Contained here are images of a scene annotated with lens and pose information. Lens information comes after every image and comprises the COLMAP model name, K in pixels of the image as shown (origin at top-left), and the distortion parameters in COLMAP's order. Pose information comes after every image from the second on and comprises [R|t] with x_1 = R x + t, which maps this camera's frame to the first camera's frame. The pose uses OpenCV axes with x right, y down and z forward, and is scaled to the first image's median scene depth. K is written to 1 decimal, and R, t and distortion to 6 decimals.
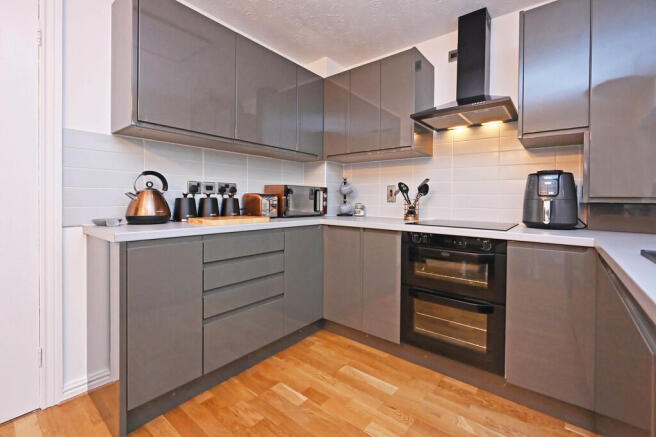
lens RADIAL K [[291.4, 0, 347.2], [0, 291.4, 199.5], [0, 0, 1]] dist [-0.000227, 0.000049]
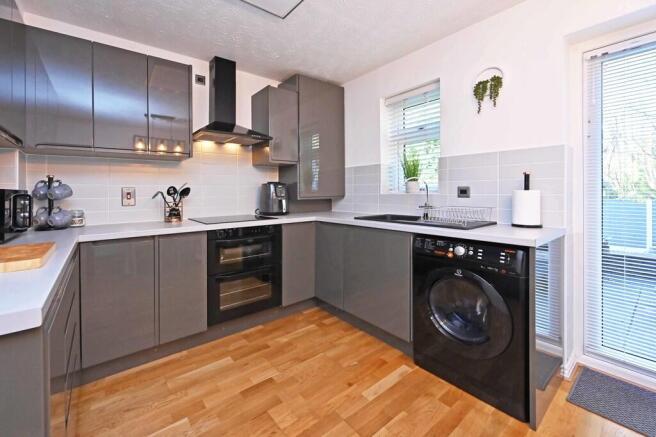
lens RADIAL K [[277.0, 0, 326.5], [0, 277.0, 194.4], [0, 0, 1]] dist [0.001626, 0.000177]
pose [[0.236995, -0.018933, 0.971326, -0.757460], [0.015969, 0.999751, 0.015591, -0.042327], [-0.971380, 0.011817, 0.237238, 0.285486]]
